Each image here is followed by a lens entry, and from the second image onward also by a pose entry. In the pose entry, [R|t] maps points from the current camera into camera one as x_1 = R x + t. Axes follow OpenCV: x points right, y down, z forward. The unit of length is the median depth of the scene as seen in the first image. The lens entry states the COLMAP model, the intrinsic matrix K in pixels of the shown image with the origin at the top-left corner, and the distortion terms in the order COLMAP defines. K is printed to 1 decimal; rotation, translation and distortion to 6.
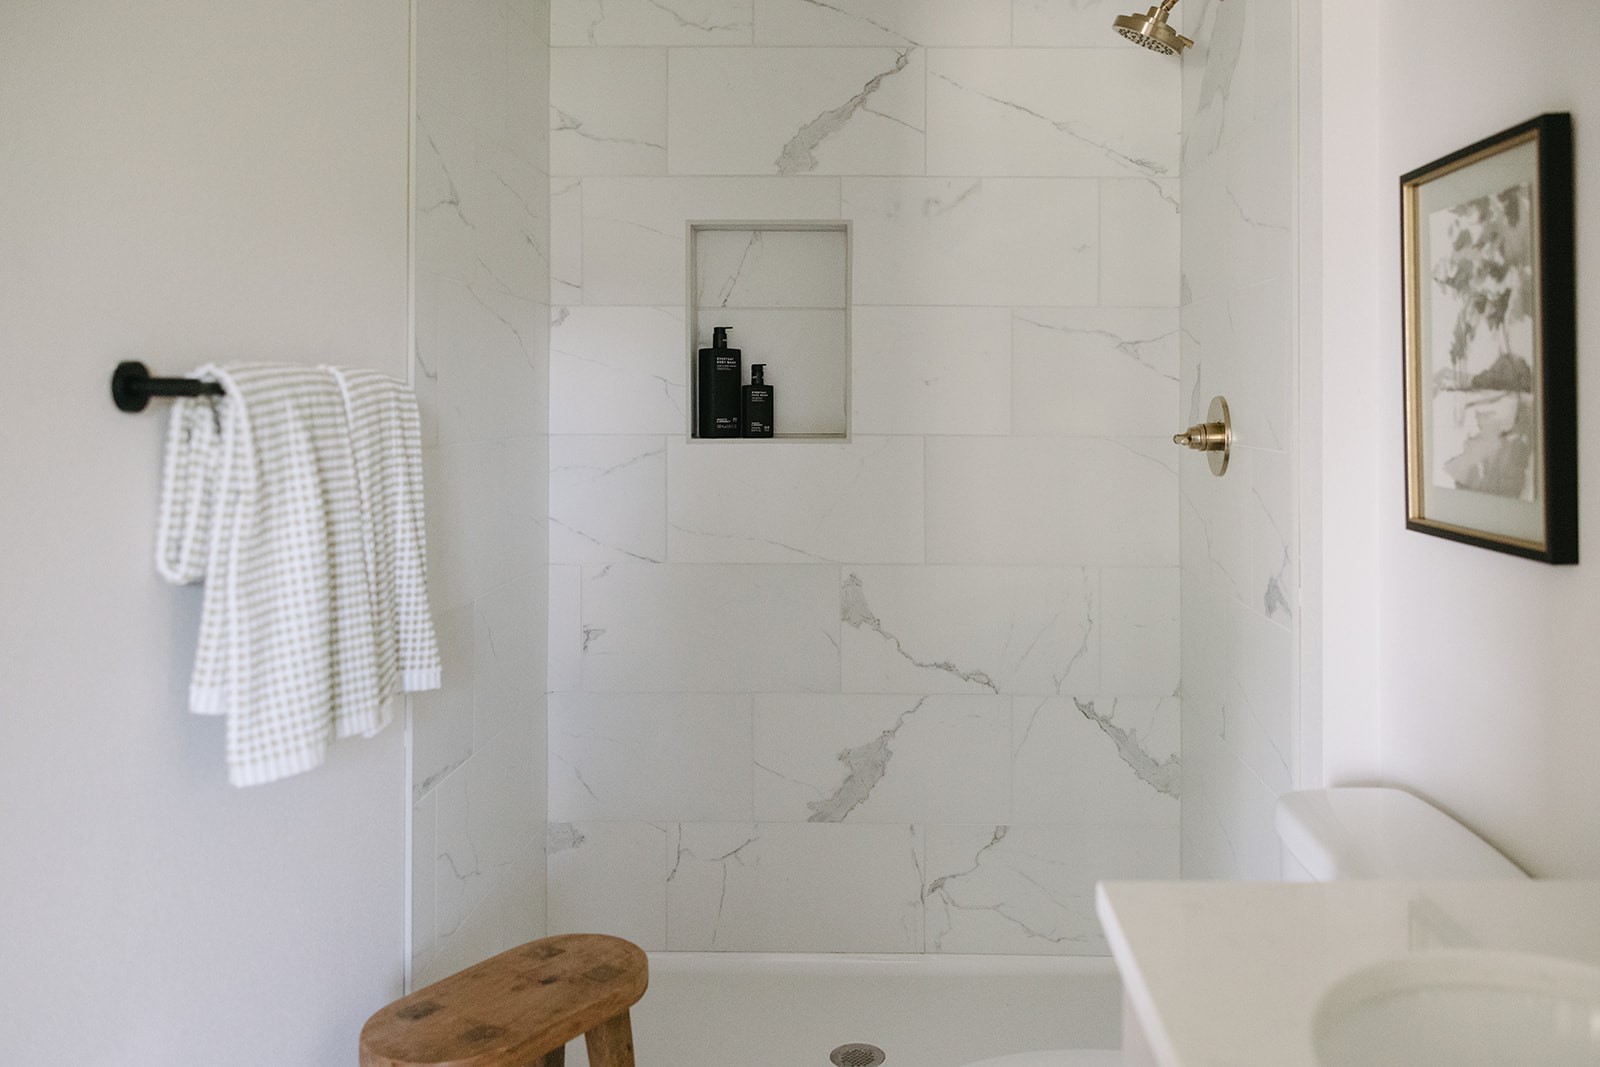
lens RADIAL K [[1324.3, 0, 801.8], [0, 1324.3, 443.8], [0, 0, 1]] dist [0.001274, -0.001221]
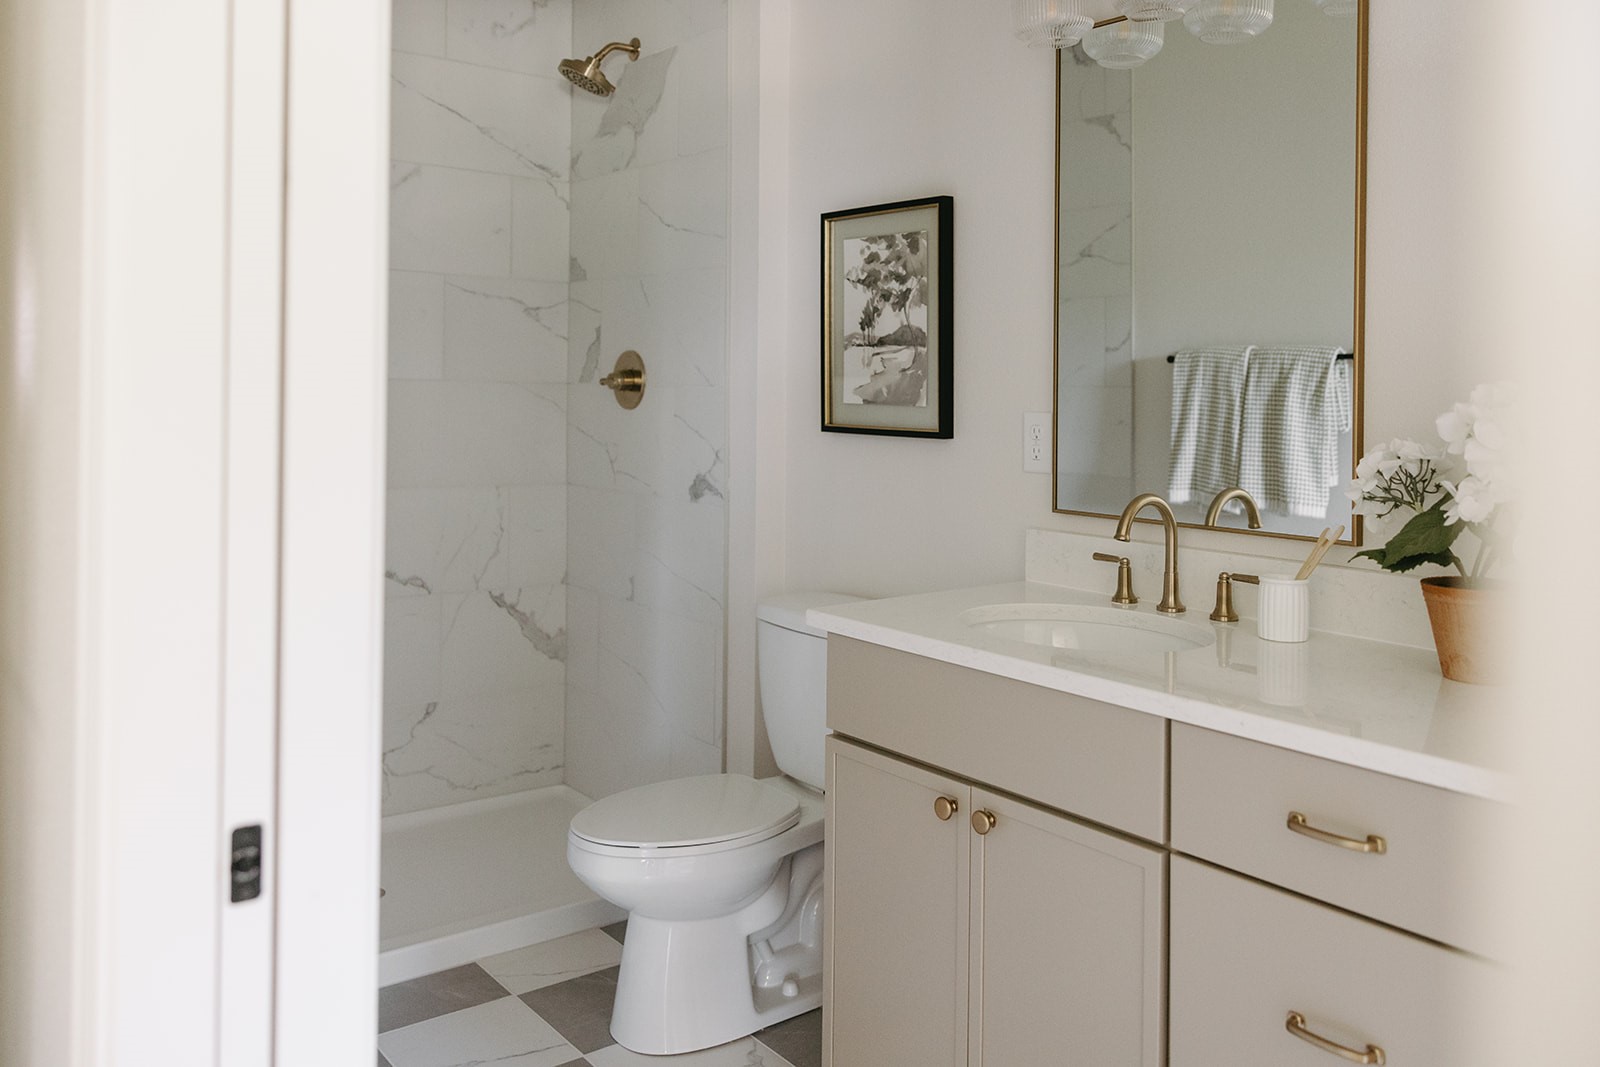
lens RADIAL K [[1286.8, 0, 807.3], [0, 1286.8, 457.4], [0, 0, 1]] dist [0.003331, 0.003487]
pose [[0.780899, -0.023492, 0.624215, -0.600329], [0.002137, 0.999387, 0.034938, 0.045134], [-0.624653, -0.025949, 0.780471, -0.250537]]
